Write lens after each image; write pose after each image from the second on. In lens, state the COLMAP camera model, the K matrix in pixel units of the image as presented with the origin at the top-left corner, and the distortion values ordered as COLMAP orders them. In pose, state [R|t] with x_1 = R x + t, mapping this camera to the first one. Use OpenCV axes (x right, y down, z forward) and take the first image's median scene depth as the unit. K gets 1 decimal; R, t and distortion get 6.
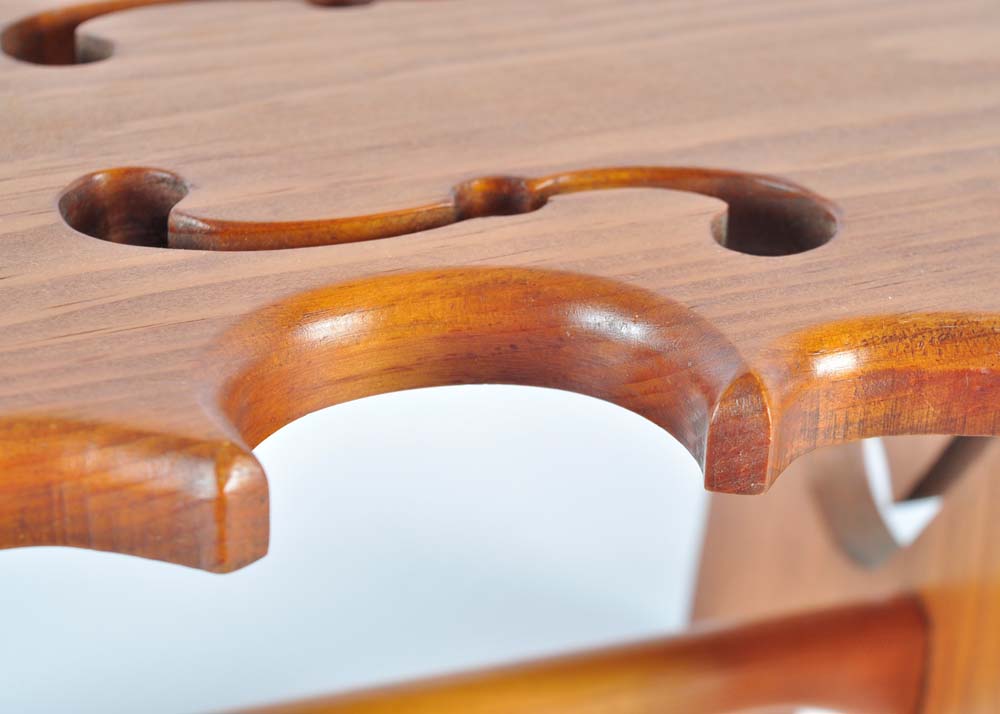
lens RADIAL K [[2384.9, 0, 503.0], [0, 2384.9, 349.5], [0, 0, 1]] dist [0.068656, 0.000000]
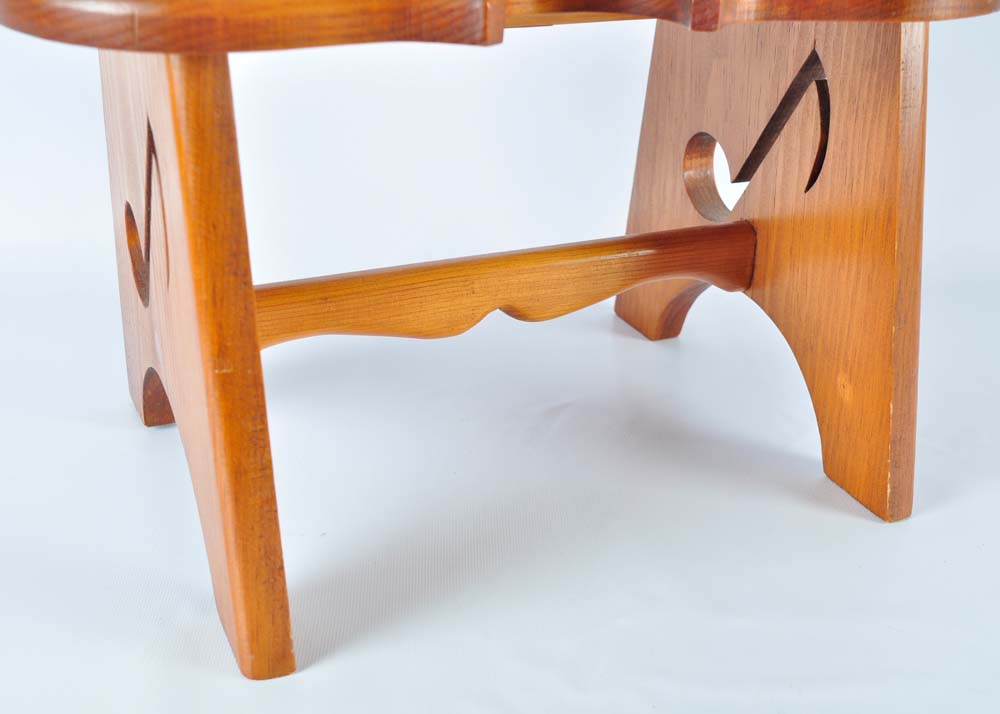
lens RADIAL K [[1327.3, 0, 496.5], [0, 1327.3, 352.9], [0, 0, 1]] dist [-0.013812, 0.000000]
pose [[0.997261, -0.038986, 0.062850, -0.165079], [0.041956, 0.998030, -0.046655, 0.366929], [-0.060907, 0.049165, 0.996932, -0.173308]]
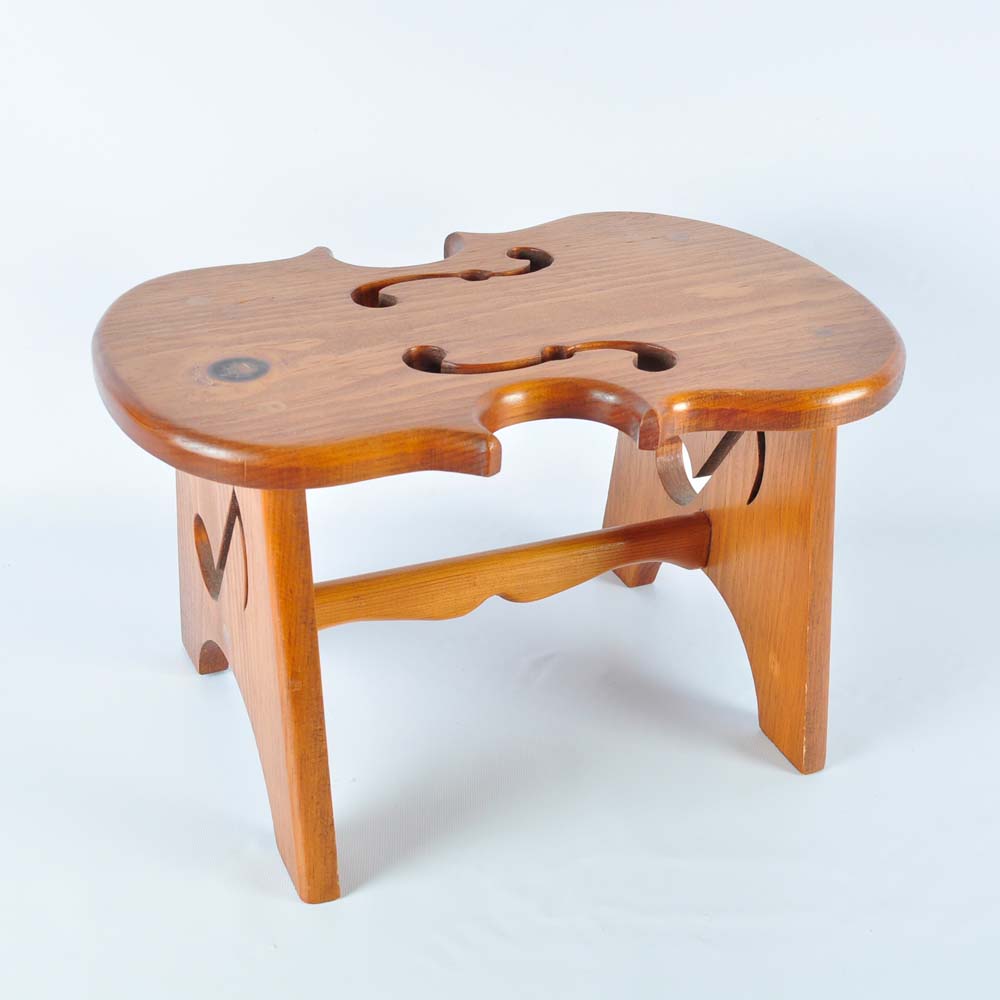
lens RADIAL K [[1676.2, 0, 496.3], [0, 1676.2, 508.9], [0, 0, 1]] dist [0.029314, 0.000000]
pose [[0.997714, -0.027913, 0.061544, -0.204836], [0.025995, 0.999158, 0.031739, 0.056111], [-0.062378, -0.030066, 0.997600, -0.995901]]
